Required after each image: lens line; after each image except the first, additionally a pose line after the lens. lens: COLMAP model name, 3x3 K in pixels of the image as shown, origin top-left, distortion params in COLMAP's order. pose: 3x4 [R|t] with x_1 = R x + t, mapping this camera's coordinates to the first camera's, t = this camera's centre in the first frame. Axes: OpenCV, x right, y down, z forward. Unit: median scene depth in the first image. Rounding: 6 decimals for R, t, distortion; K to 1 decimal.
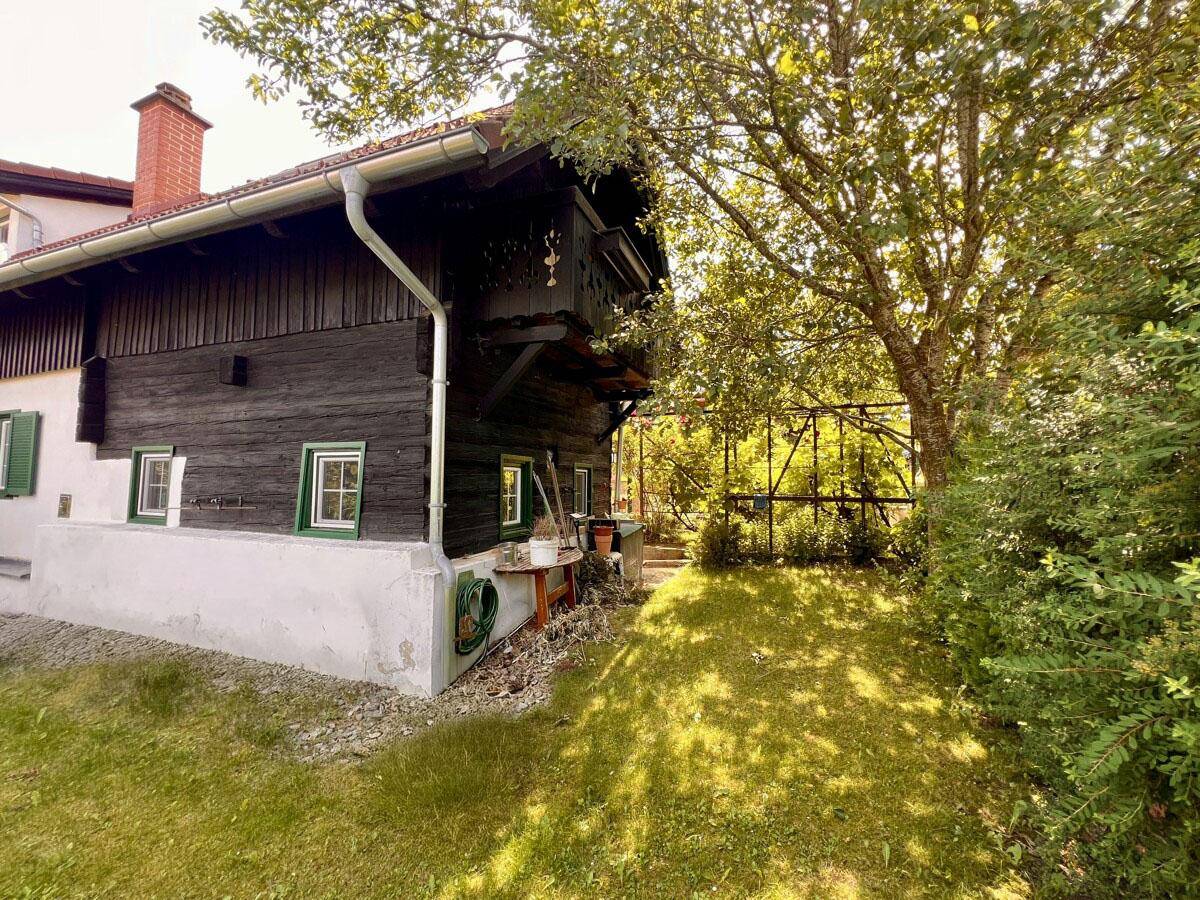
lens RADIAL K [[479.5, 0, 597.2], [0, 479.5, 453.4], [0, 0, 1]] dist [-0.004026, 0.000432]
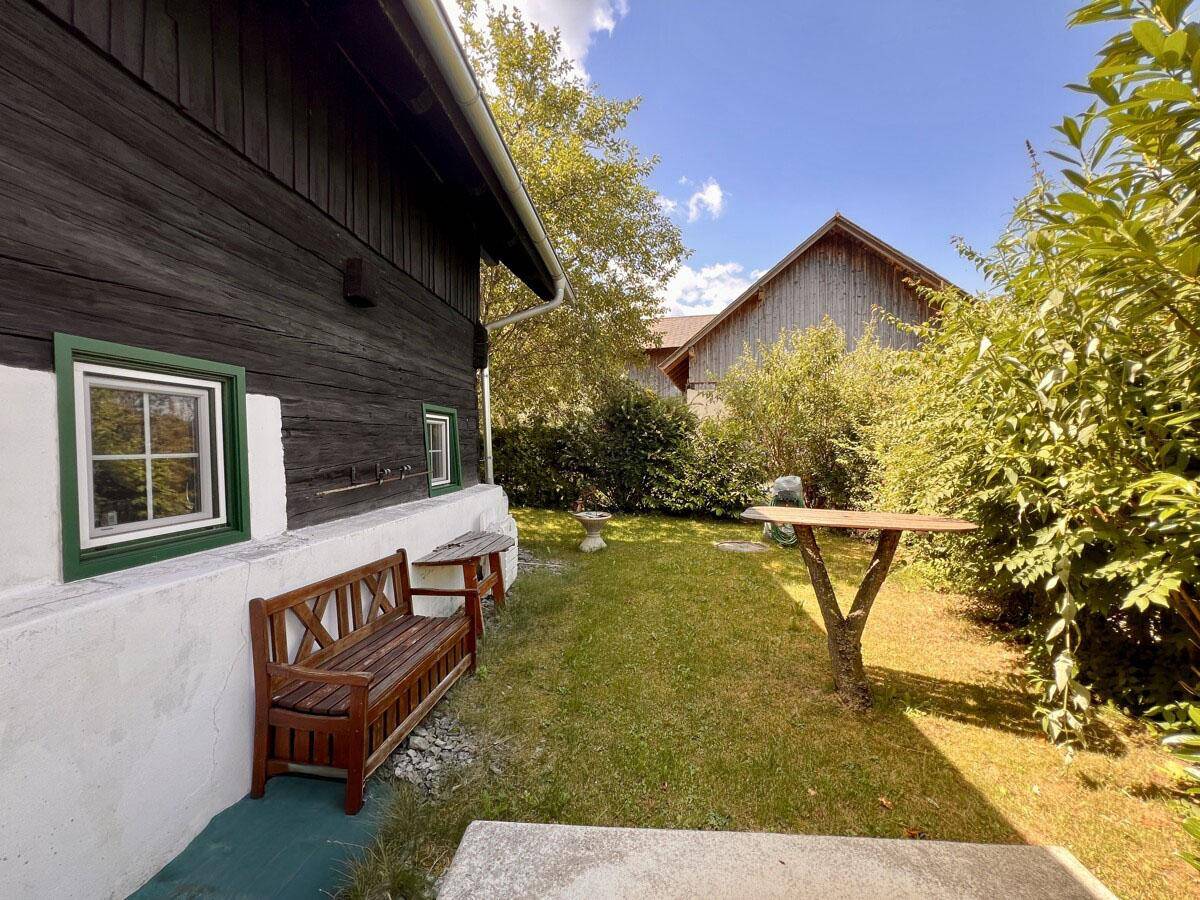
lens RADIAL K [[479.5, 0, 597.2], [0, 479.5, 453.4], [0, 0, 1]] dist [-0.004026, 0.000432]
pose [[-0.249123, -0.027055, 0.968094, -1.639351], [-0.064712, 0.997841, 0.011234, 0.044910], [-0.966307, -0.059848, -0.250336, 0.898465]]
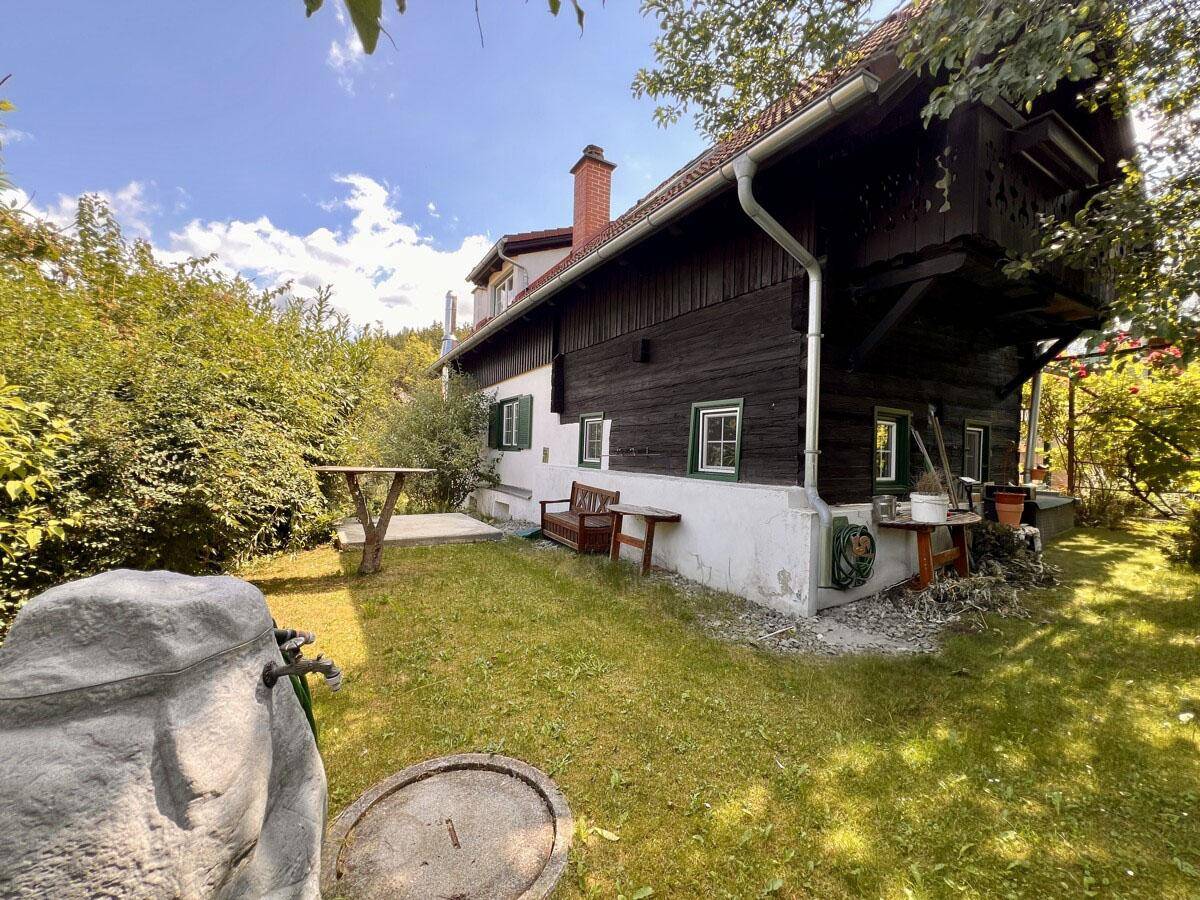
lens RADIAL K [[479.5, 0, 597.2], [0, 479.5, 453.4], [0, 0, 1]] dist [-0.004026, 0.000432]
pose [[0.777628, 0.017410, -0.628483, -0.030273], [0.014039, 0.998886, 0.045041, 0.048194], [0.628568, -0.043849, 0.776518, -0.109883]]
